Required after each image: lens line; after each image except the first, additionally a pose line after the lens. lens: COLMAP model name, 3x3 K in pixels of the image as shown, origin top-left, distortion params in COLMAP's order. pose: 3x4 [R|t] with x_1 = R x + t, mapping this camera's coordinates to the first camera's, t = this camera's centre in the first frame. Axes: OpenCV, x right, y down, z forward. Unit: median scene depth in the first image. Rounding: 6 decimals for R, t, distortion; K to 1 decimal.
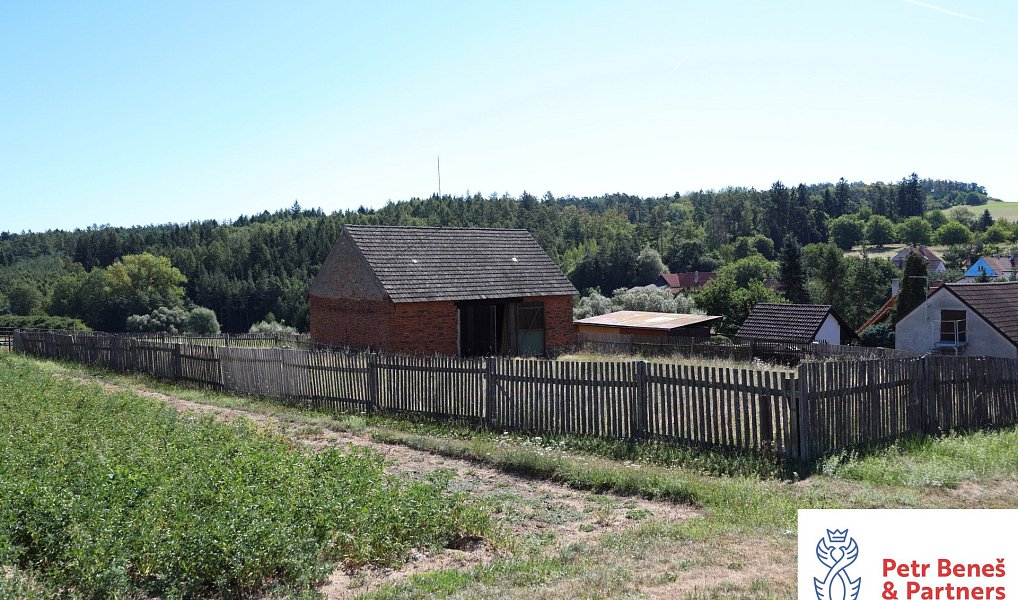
lens RADIAL K [[852.3, 0, 522.3], [0, 852.3, 297.3], [0, 0, 1]] dist [0.008477, 0.002849]
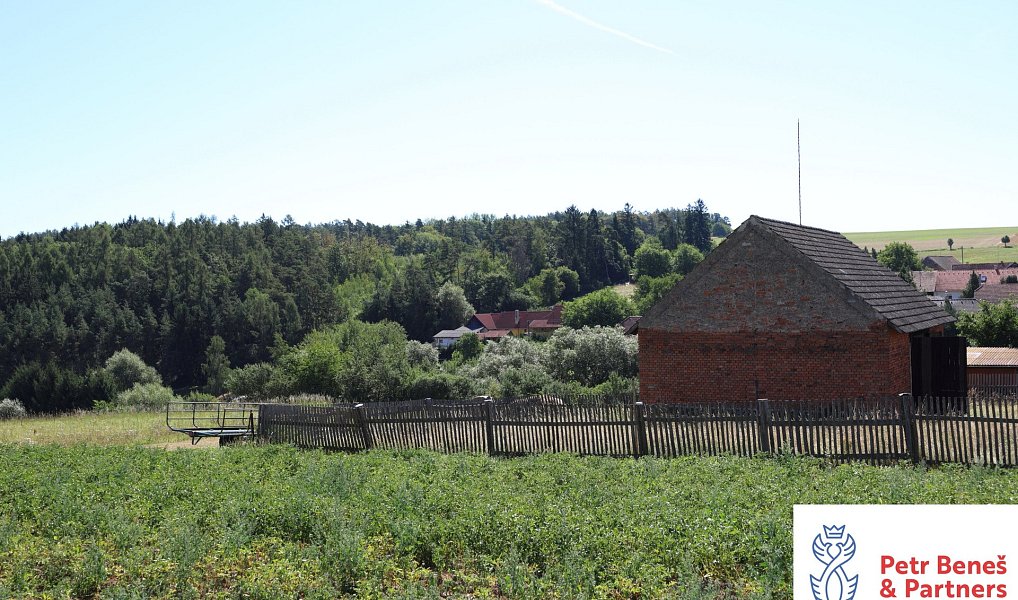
lens RADIAL K [[1013.5, 0, 509.0], [0, 1013.5, 300.0], [0, 0, 1]] dist [0.008217, 0.006994]
pose [[0.946074, -0.015751, 0.323567, -0.111286], [0.030905, 0.998650, -0.041749, 0.000725], [-0.322473, 0.049497, 0.945284, 0.062455]]
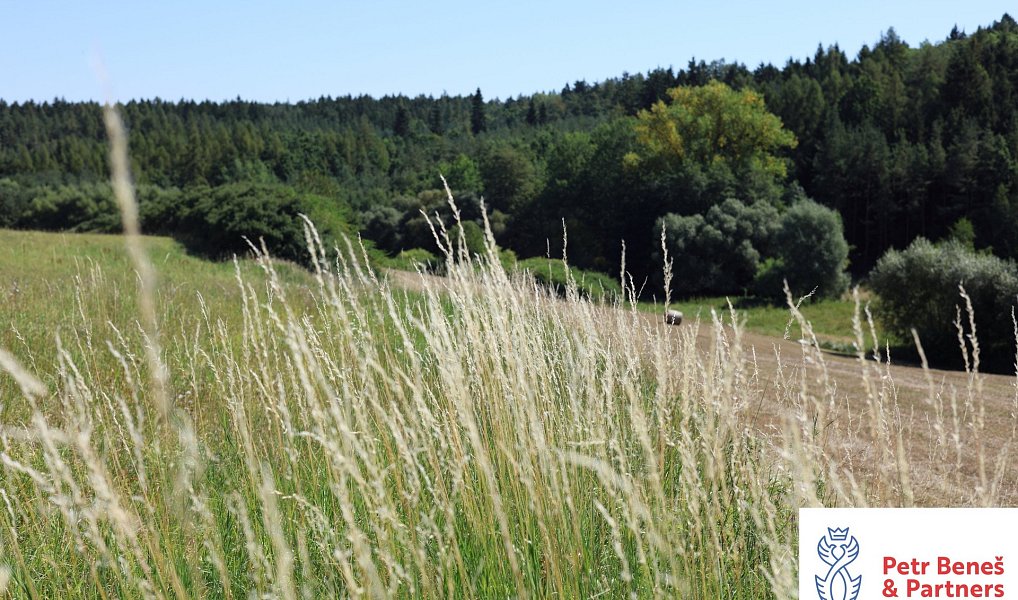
lens RADIAL K [[1386.5, 0, 509.0], [0, 1386.5, 300.0], [0, 0, 1]] dist [-0.014117, -0.010910]
pose [[0.795804, 0.073123, -0.601123, -0.072729], [-0.034458, 0.996542, 0.075605, 0.012154], [0.604573, -0.039453, 0.795572, 0.334494]]
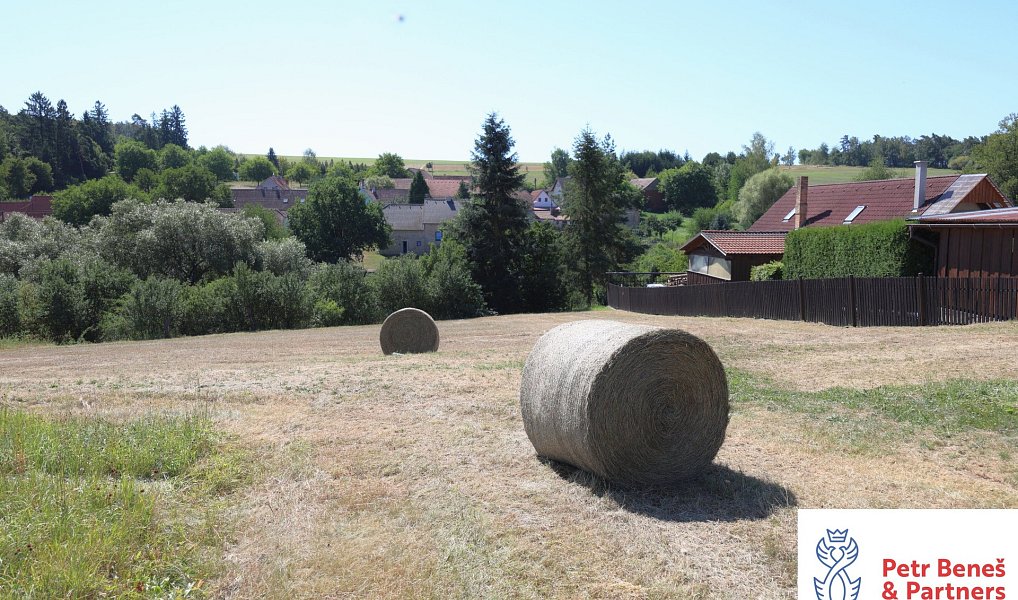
lens RADIAL K [[796.6, 0, 509.0], [0, 796.6, 300.0], [0, 0, 1]] dist [0.005518, 0.001166]
pose [[0.578774, -0.075594, 0.811976, -0.073410], [0.020995, 0.996746, 0.077830, 0.008531], [-0.815217, -0.027999, 0.578478, 0.246717]]
